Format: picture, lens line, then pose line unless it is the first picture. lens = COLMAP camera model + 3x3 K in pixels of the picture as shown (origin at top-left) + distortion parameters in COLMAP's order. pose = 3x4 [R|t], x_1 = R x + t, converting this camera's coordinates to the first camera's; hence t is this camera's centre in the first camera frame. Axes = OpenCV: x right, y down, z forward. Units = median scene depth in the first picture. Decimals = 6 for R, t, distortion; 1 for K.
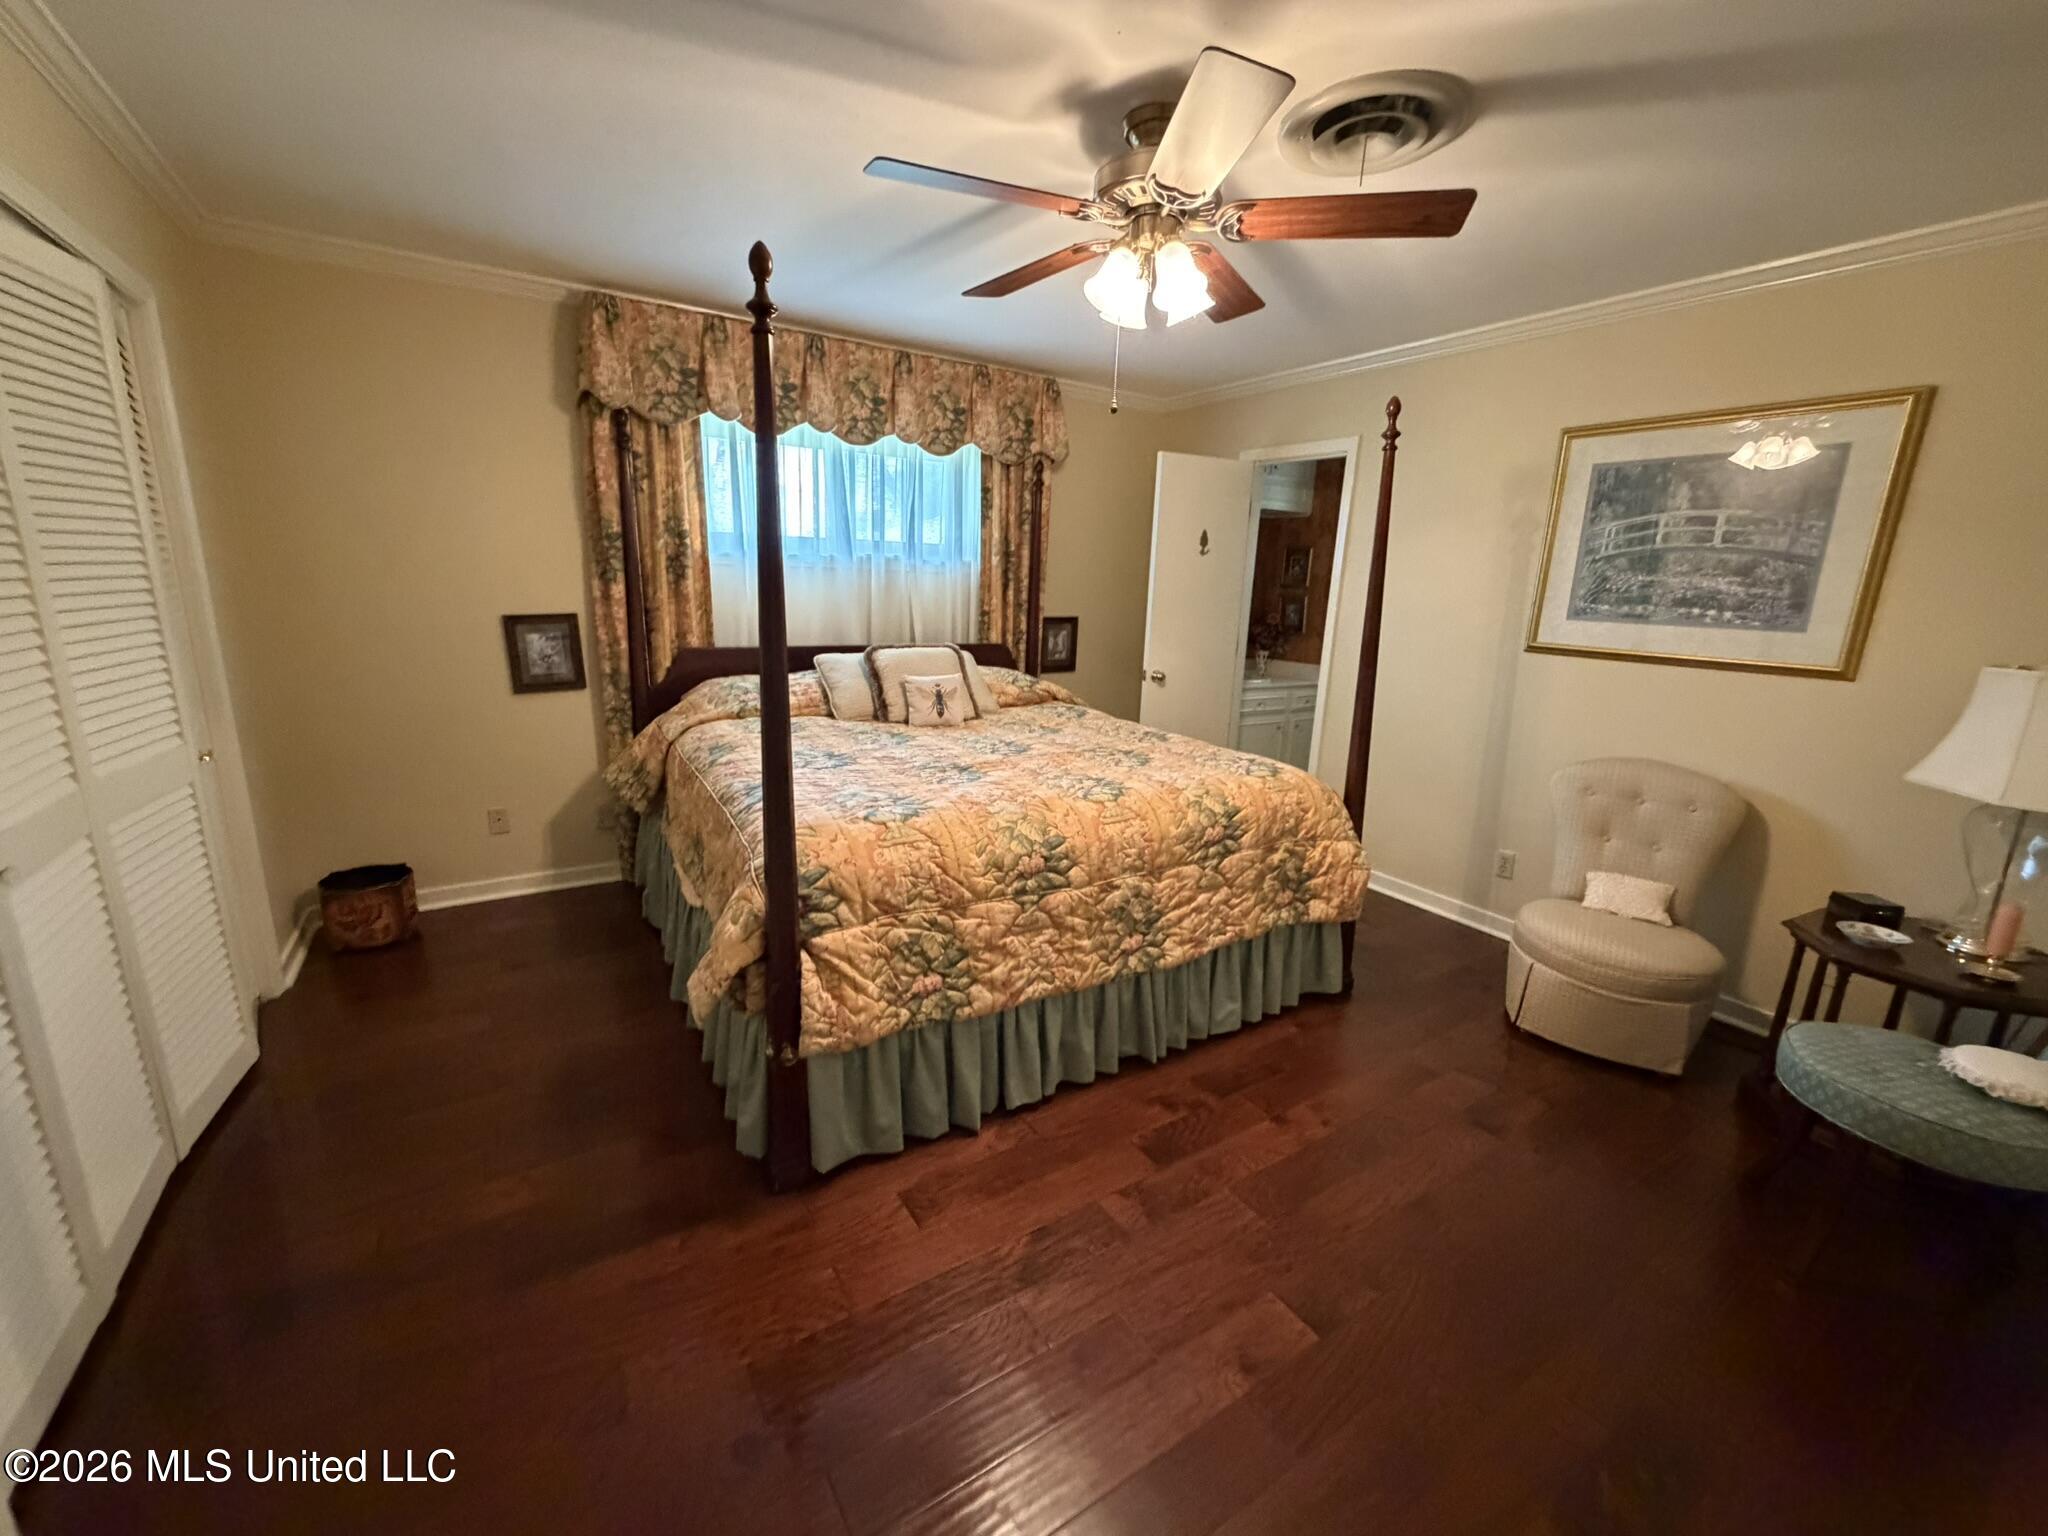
lens RADIAL K [[833.8, 0, 1024.0], [0, 833.8, 768.0], [0, 0, 1]] dist [-0.001824, -0.000115]
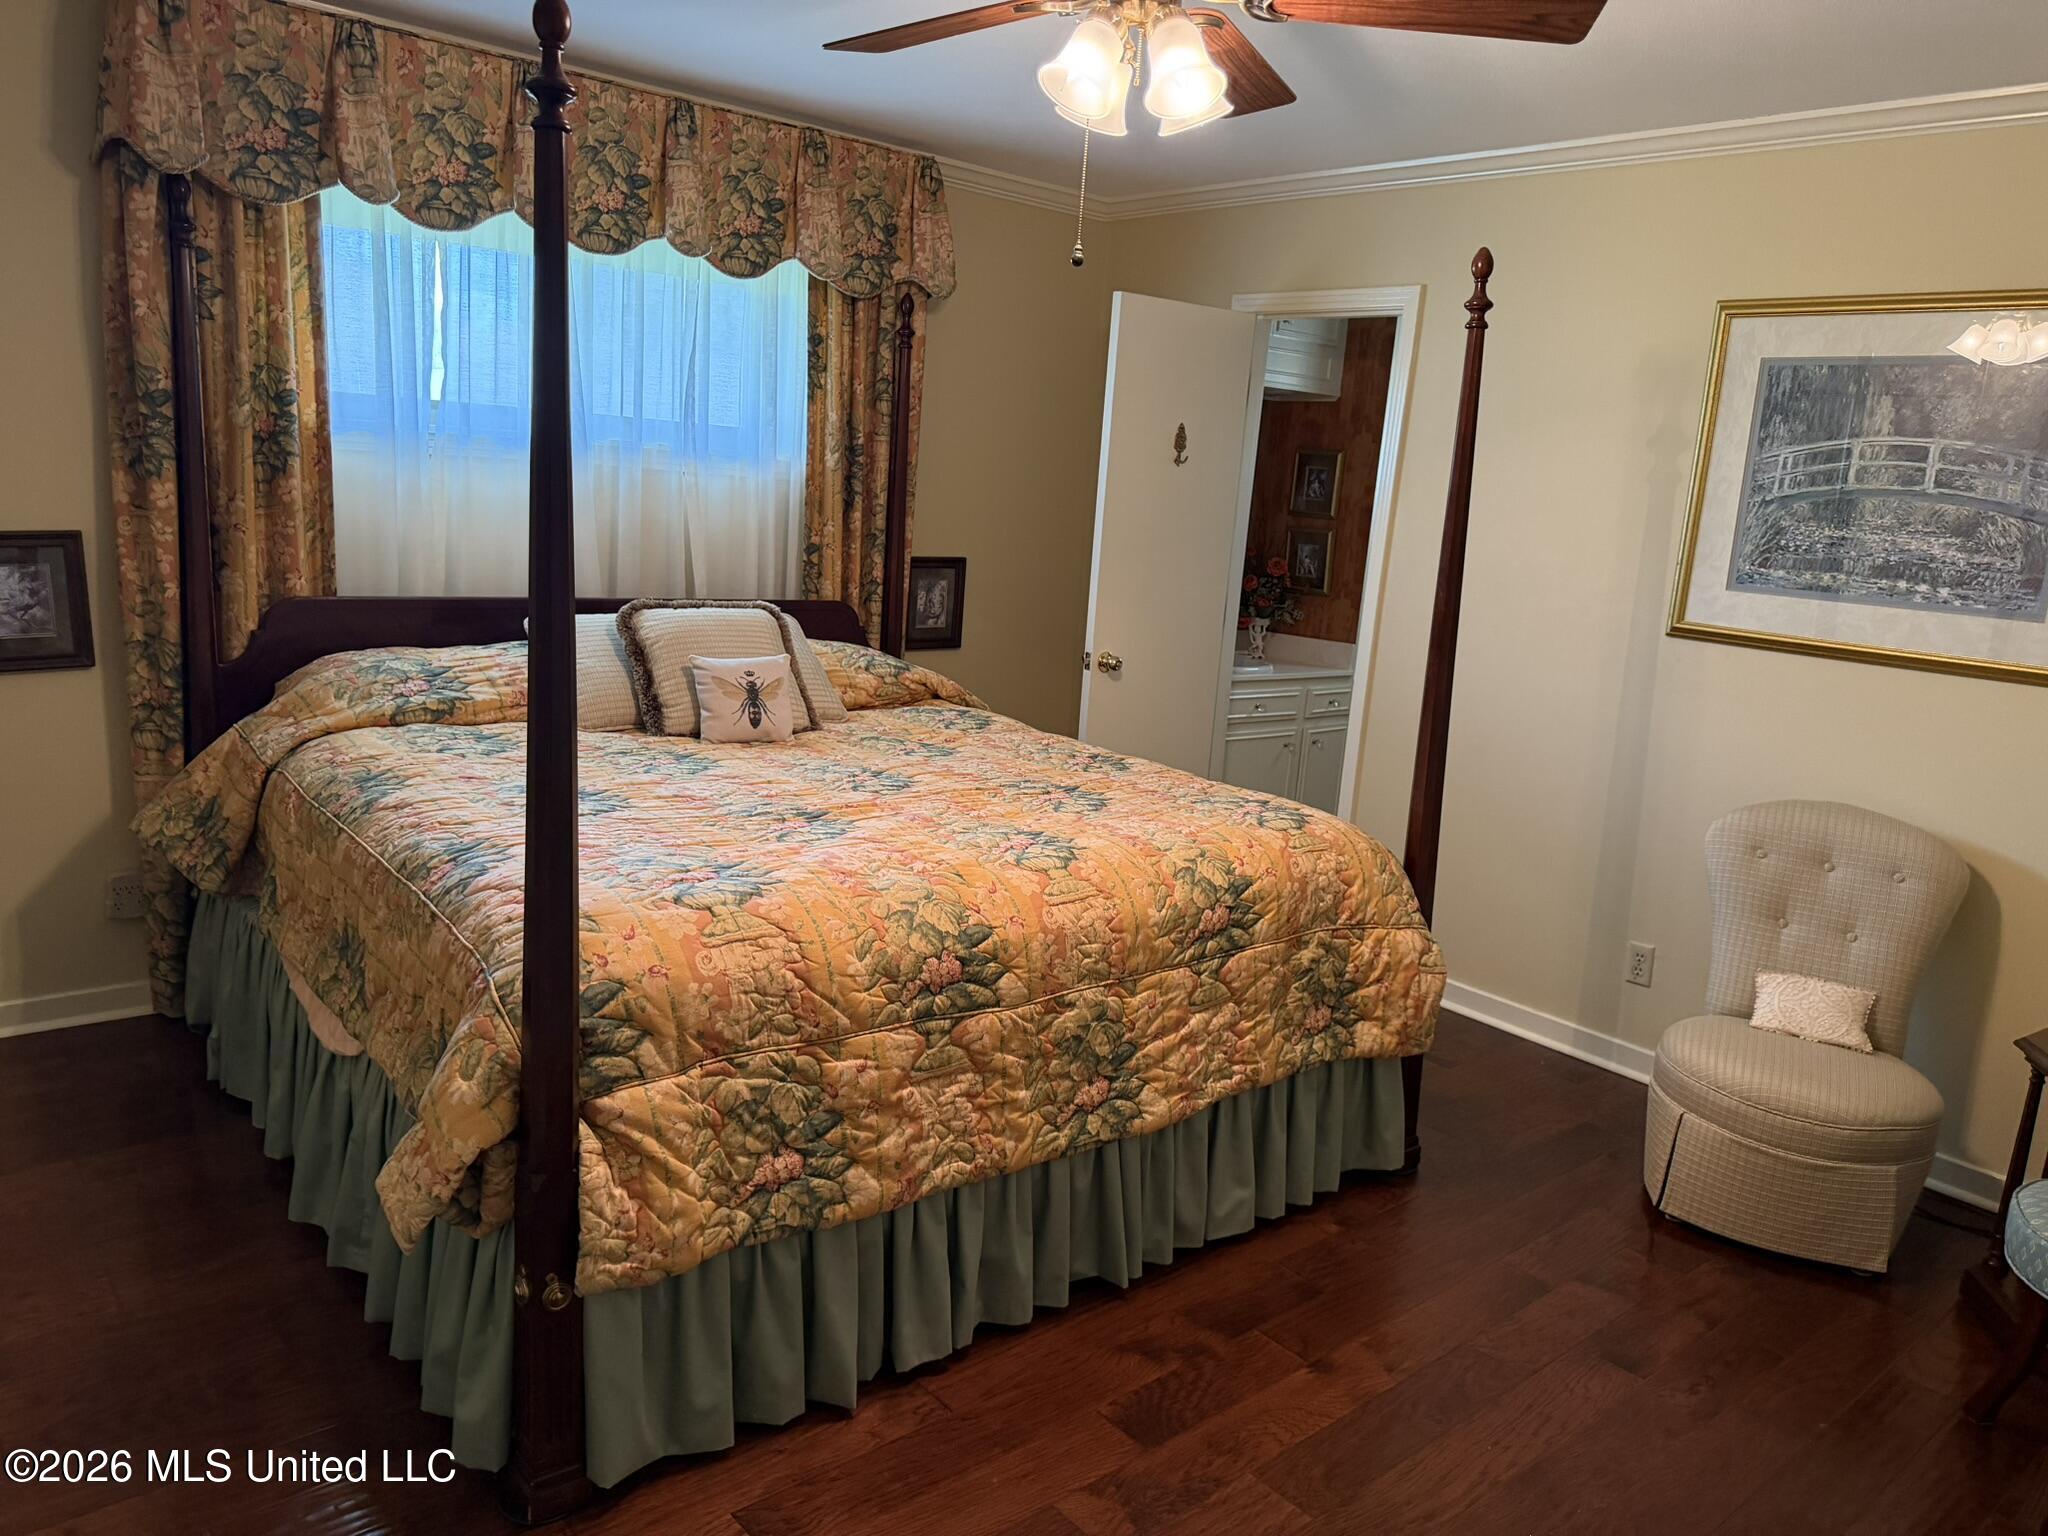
lens RADIAL K [[1531.0, 0, 1024.0], [0, 1531.0, 768.0], [0, 0, 1]] dist [0.132834, -0.261268]
pose [[0.987583, 0.006225, 0.156975, -0.091722], [-0.003251, 0.999811, -0.019190, -0.012529], [-0.157065, 0.018442, 0.987416, -0.128627]]
